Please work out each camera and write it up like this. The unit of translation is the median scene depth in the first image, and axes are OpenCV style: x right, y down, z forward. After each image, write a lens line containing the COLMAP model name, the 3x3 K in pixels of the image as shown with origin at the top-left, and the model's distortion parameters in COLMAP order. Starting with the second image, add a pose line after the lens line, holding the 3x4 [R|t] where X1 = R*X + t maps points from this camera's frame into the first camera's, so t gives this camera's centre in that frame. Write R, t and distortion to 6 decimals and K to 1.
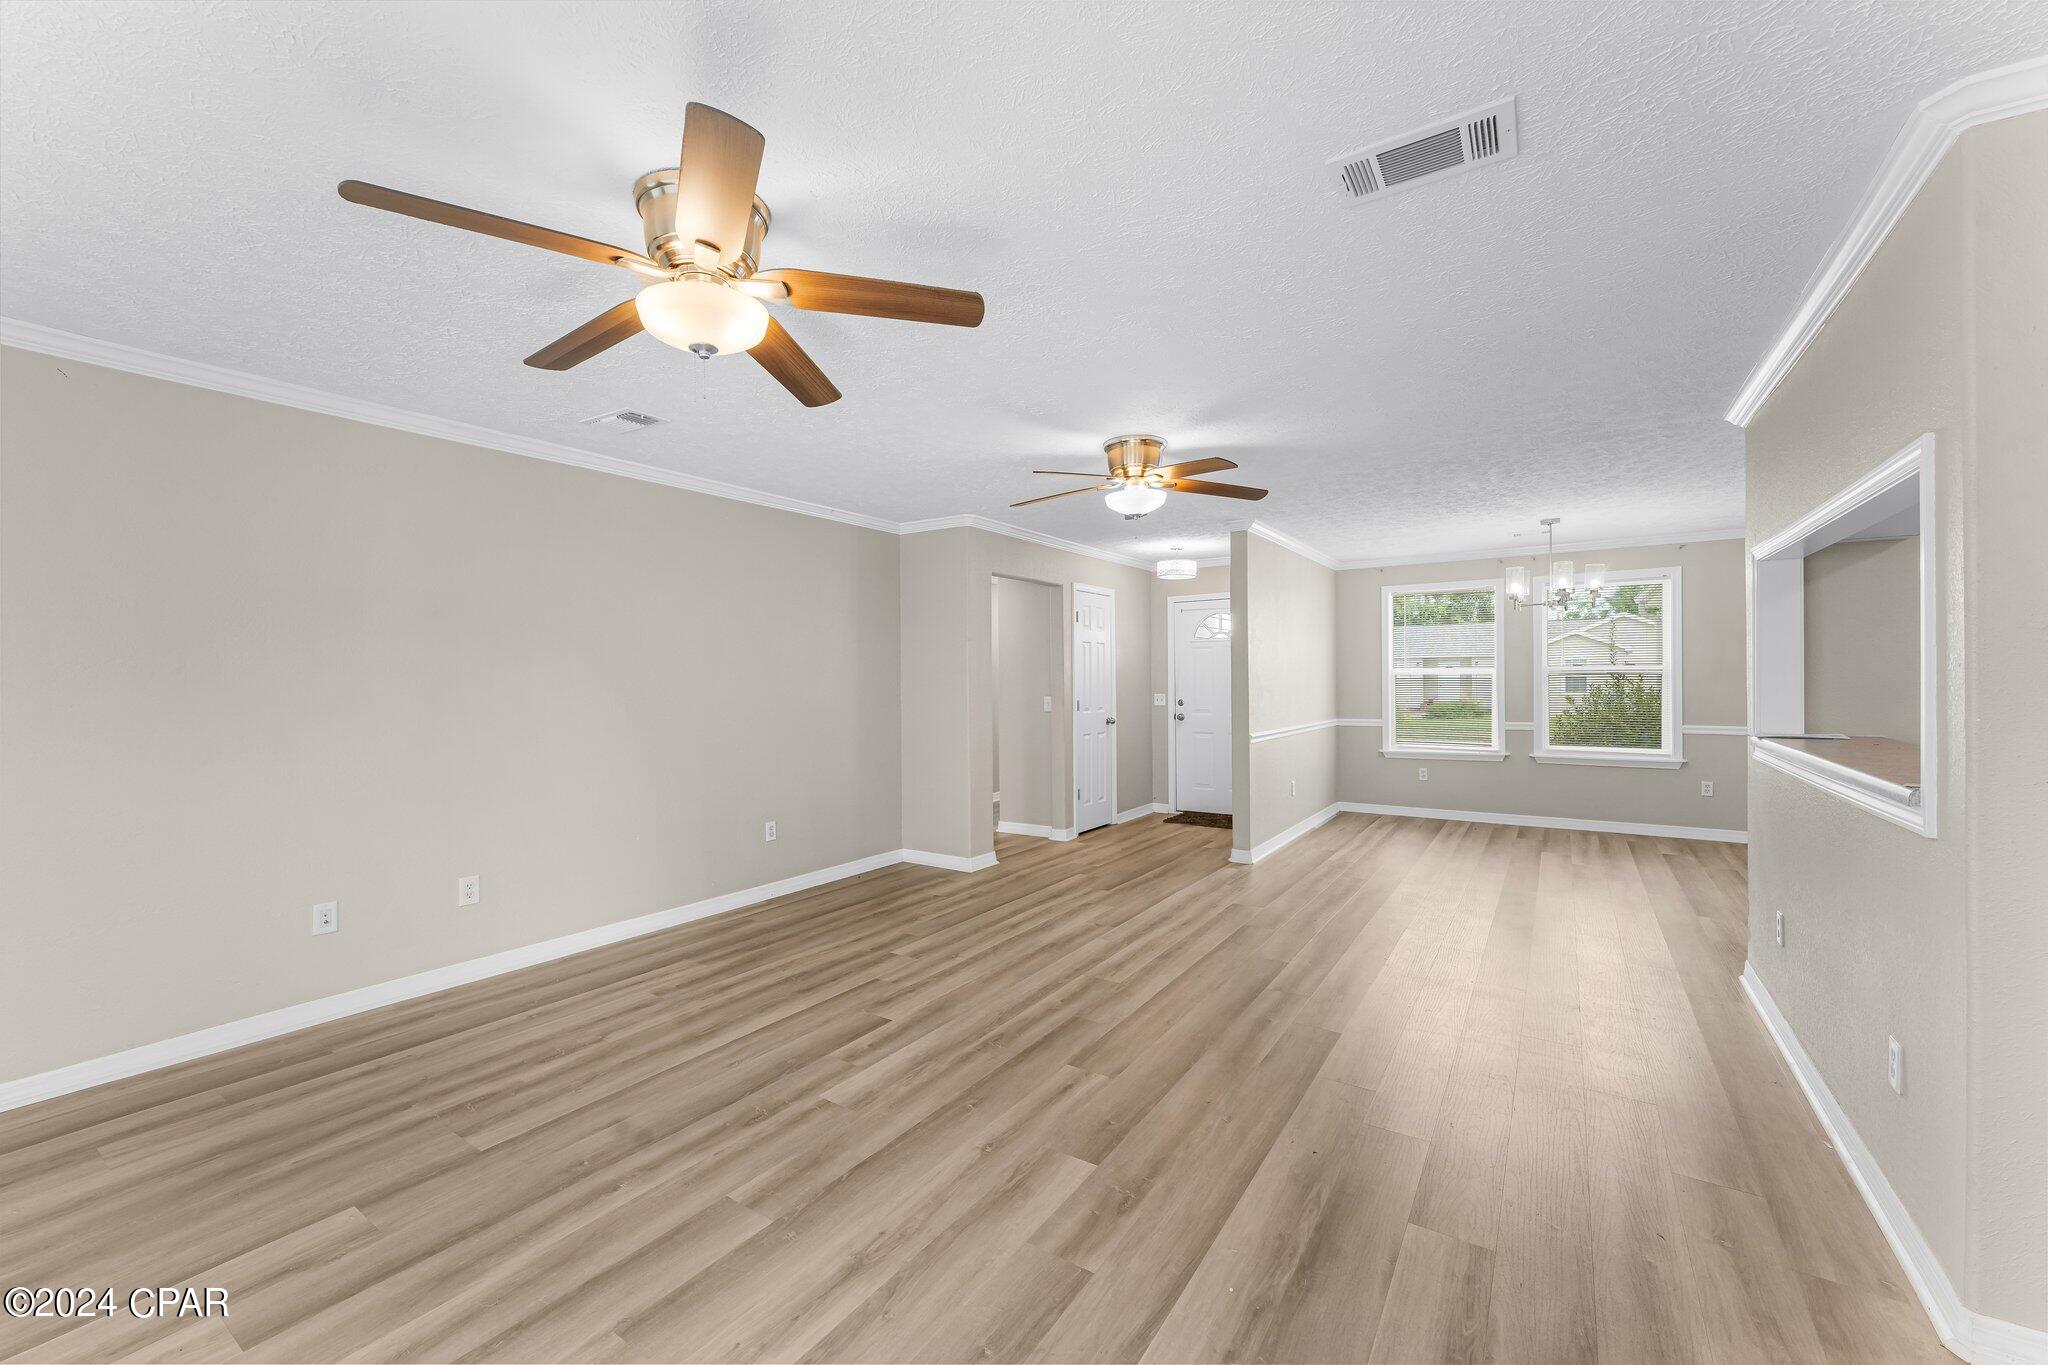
lens RADIAL K [[820.8, 0, 1013.0], [0, 820.8, 681.1], [0, 0, 1]] dist [-0.000799, -0.000020]
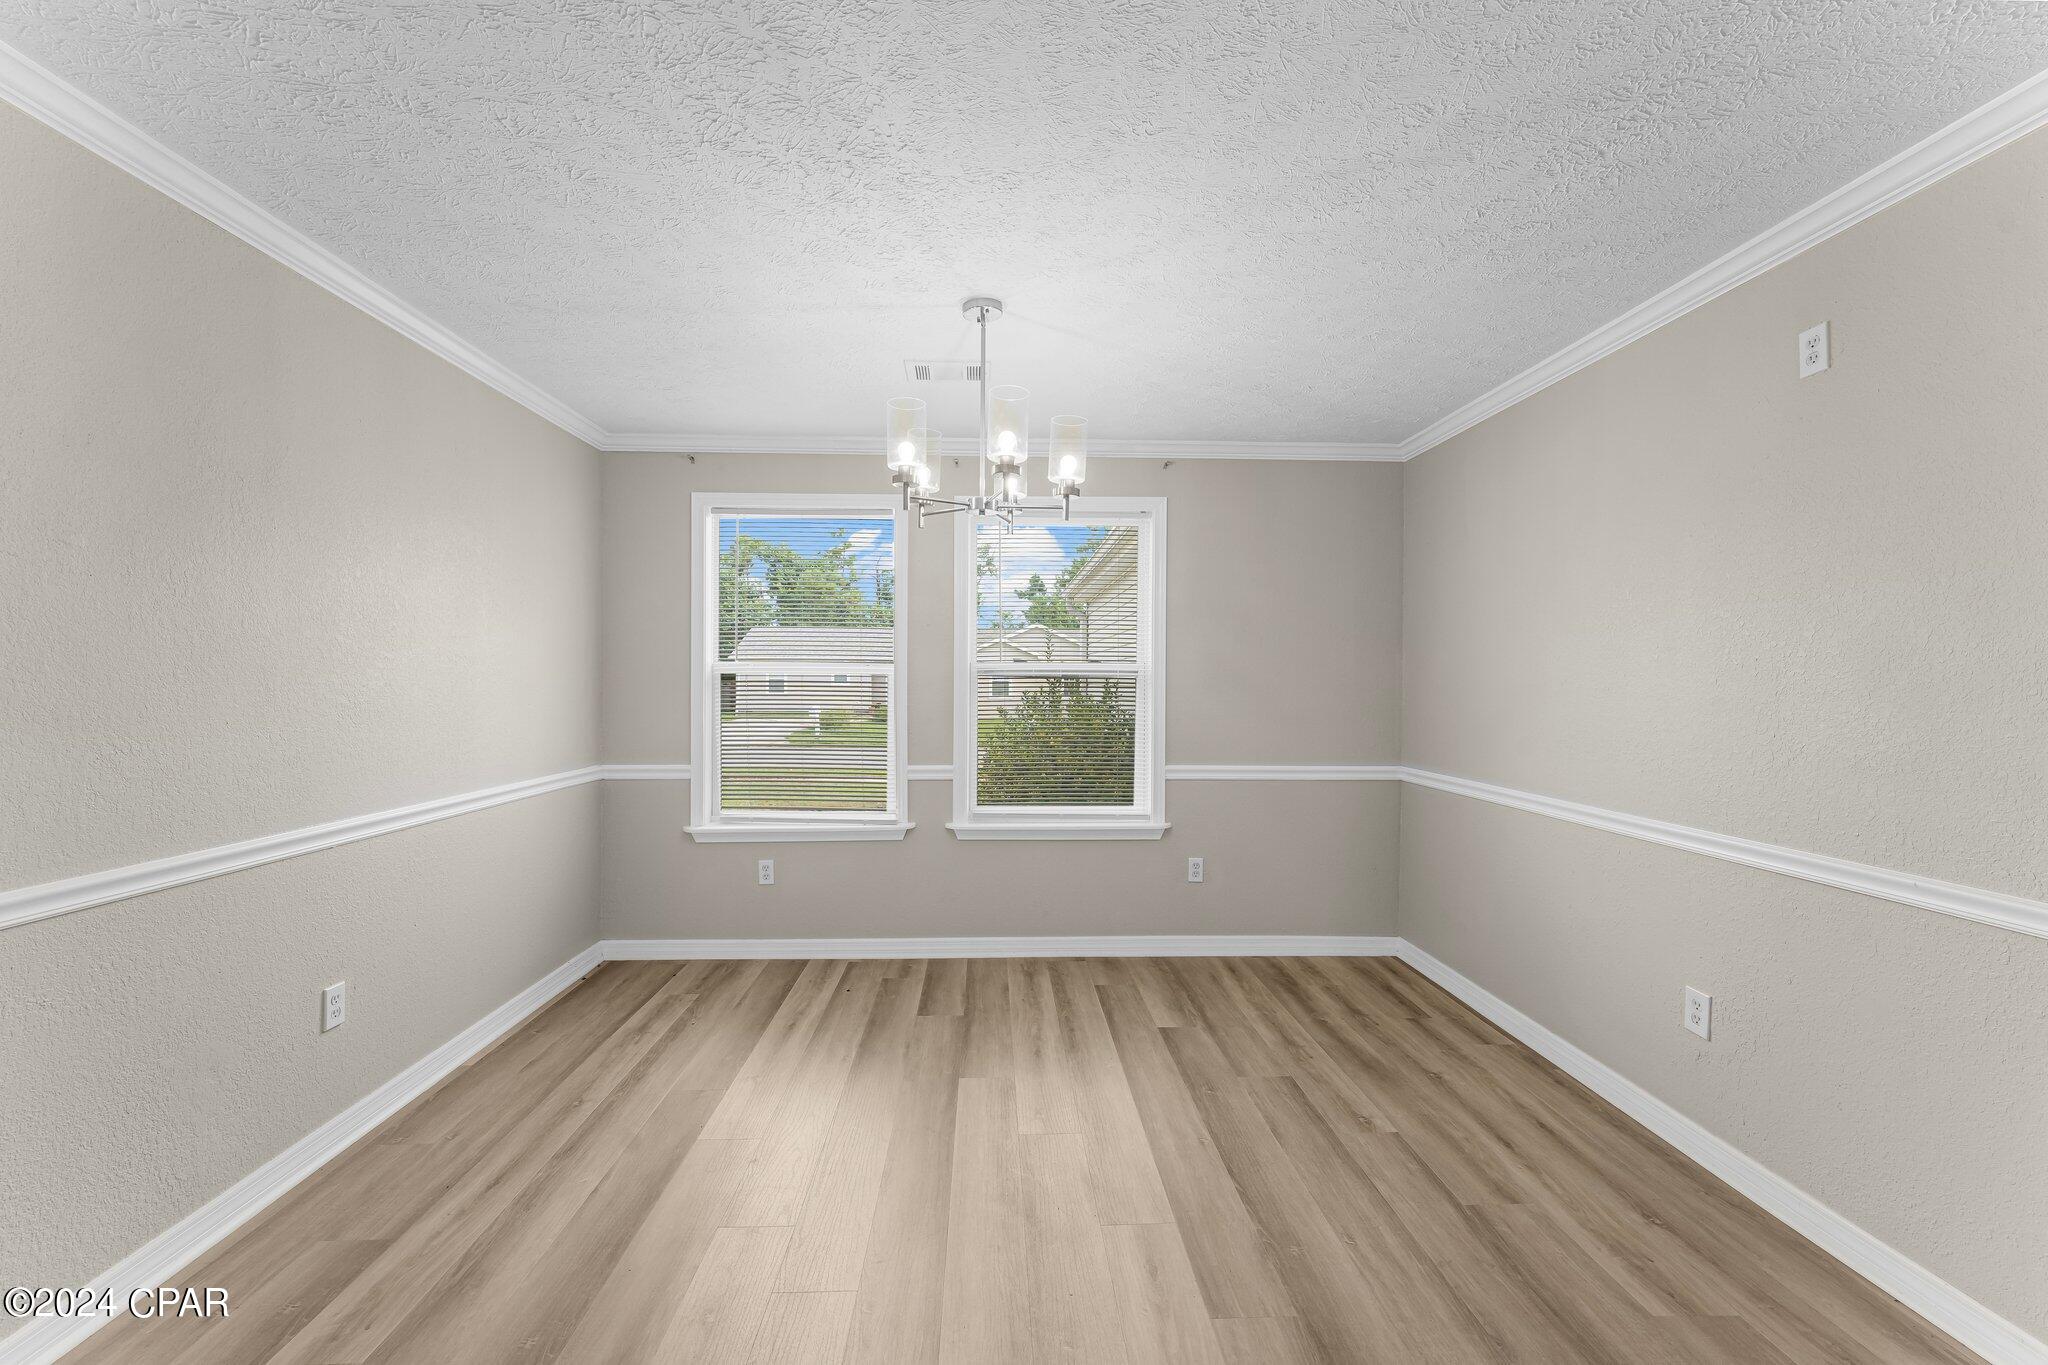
lens RADIAL K [[820.8, 0, 1013.0], [0, 820.8, 681.1], [0, 0, 1]] dist [-0.000799, -0.000020]
pose [[0.814538, 0.010181, 0.580021, 0.349011], [-0.009761, 0.999945, -0.003844, -0.003520], [-0.580029, -0.002530, 0.814592, 0.531476]]
